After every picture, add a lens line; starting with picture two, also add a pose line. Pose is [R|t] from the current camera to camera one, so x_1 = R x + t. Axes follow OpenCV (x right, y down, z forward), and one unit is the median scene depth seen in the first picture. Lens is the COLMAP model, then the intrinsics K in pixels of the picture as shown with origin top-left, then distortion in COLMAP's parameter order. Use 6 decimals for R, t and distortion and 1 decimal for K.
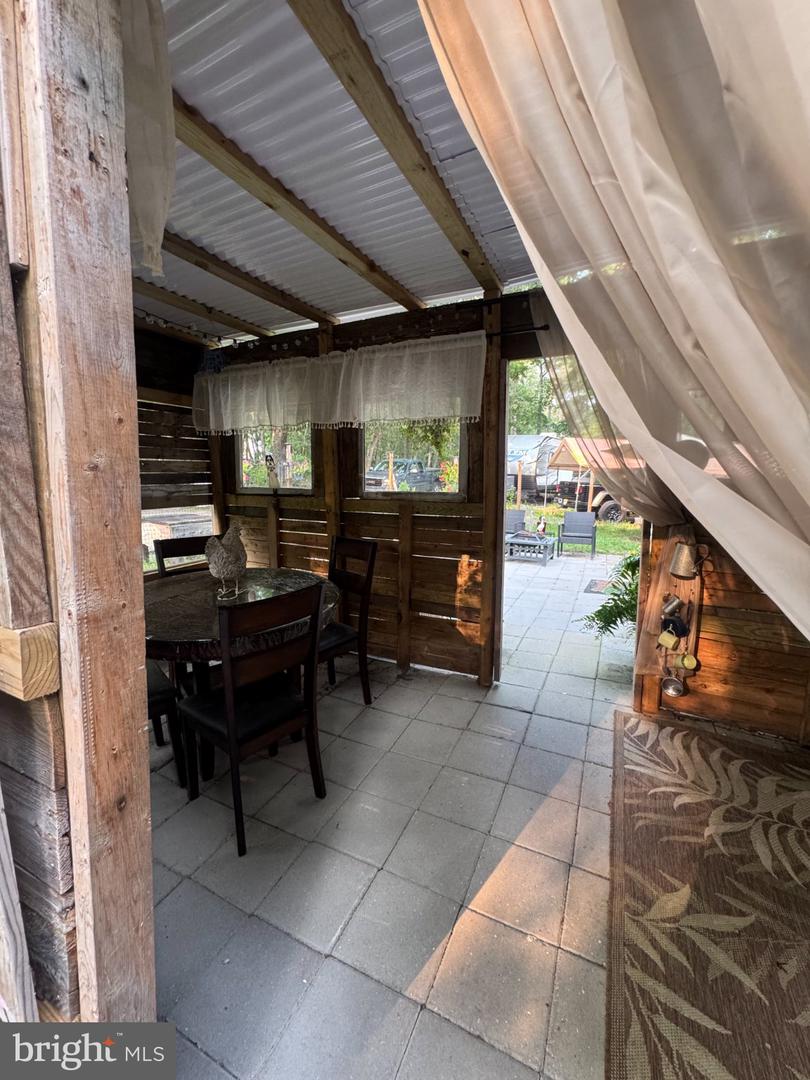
lens RADIAL K [[428.9, 0, 406.2], [0, 428.9, 539.4], [0, 0, 1]] dist [-0.002273, 0.000174]
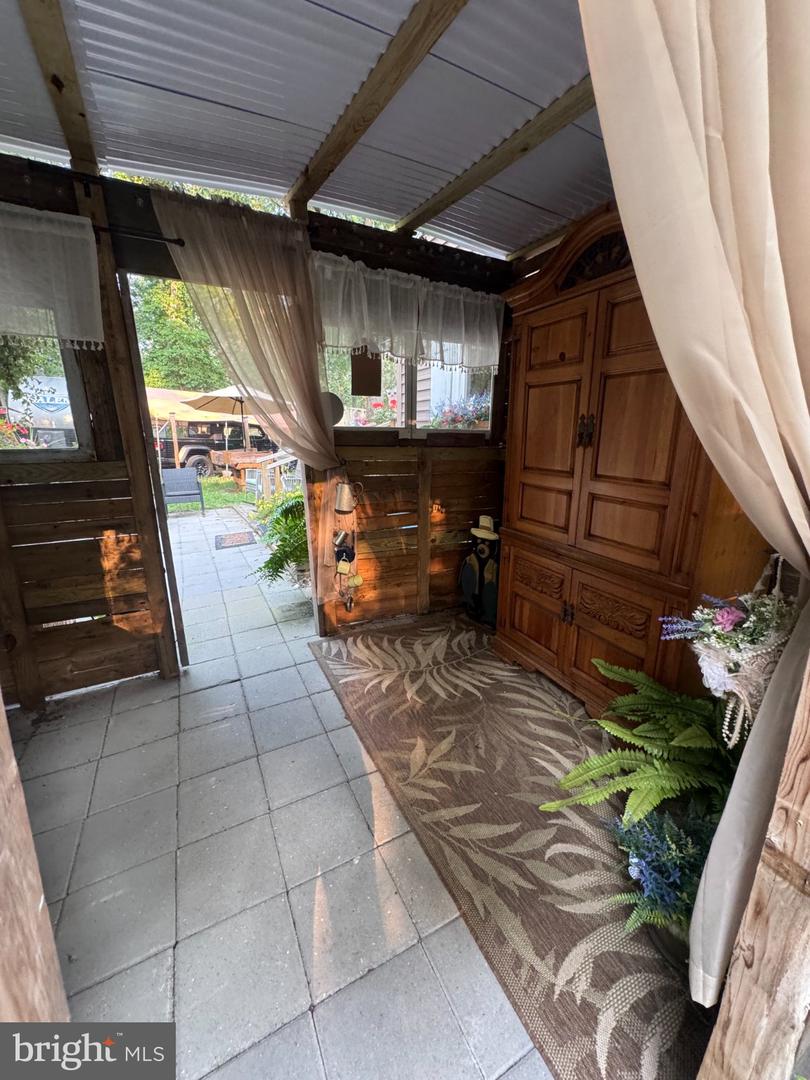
lens RADIAL K [[428.9, 0, 405.8], [0, 428.9, 538.8], [0, 0, 1]] dist [-0.002273, 0.000174]
pose [[0.600336, -0.200978, 0.774083, -0.170576], [0.122502, 0.979595, 0.159330, -0.007425], [-0.790310, -0.000825, 0.612707, 0.137085]]
